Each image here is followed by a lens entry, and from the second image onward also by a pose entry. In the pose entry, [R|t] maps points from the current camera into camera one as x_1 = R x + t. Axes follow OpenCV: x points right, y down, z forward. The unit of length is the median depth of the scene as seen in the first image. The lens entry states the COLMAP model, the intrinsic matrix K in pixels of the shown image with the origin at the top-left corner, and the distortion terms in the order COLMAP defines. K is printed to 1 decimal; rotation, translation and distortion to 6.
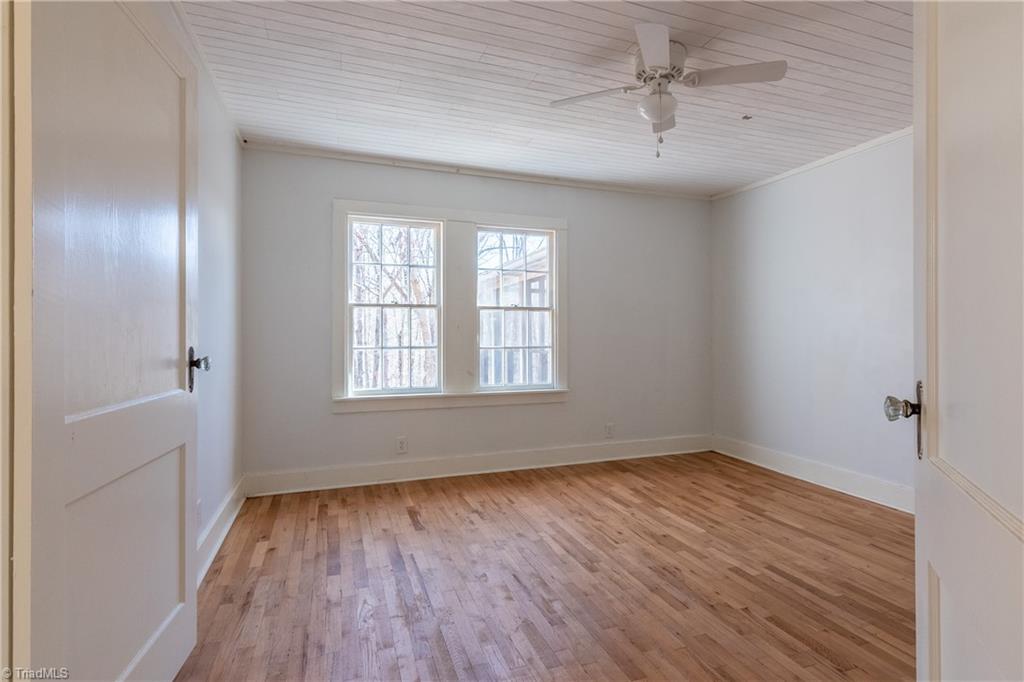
lens RADIAL K [[504.1, 0, 506.8], [0, 504.1, 334.2], [0, 0, 1]] dist [0.002052, 0.001959]
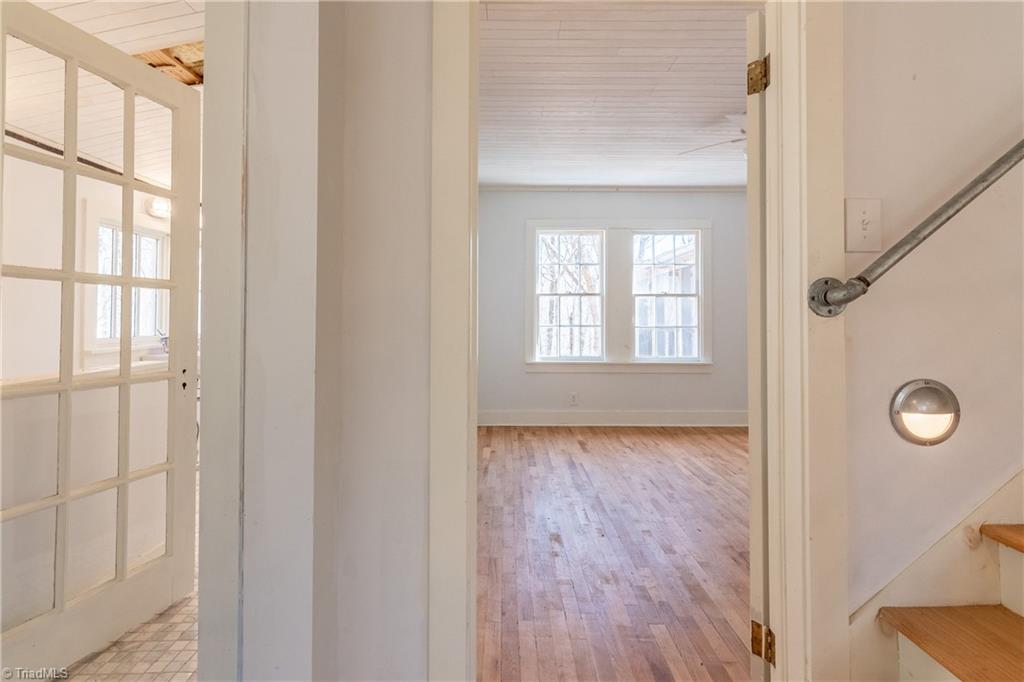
lens RADIAL K [[504.1, 0, 501.1], [0, 504.1, 311.9], [0, 0, 1]] dist [0.002052, 0.001959]
pose [[0.940788, -0.000480, -0.338994, 0.067339], [-0.002198, 0.999969, -0.007517, -0.000259], [0.338988, 0.007817, 0.940758, -0.345579]]
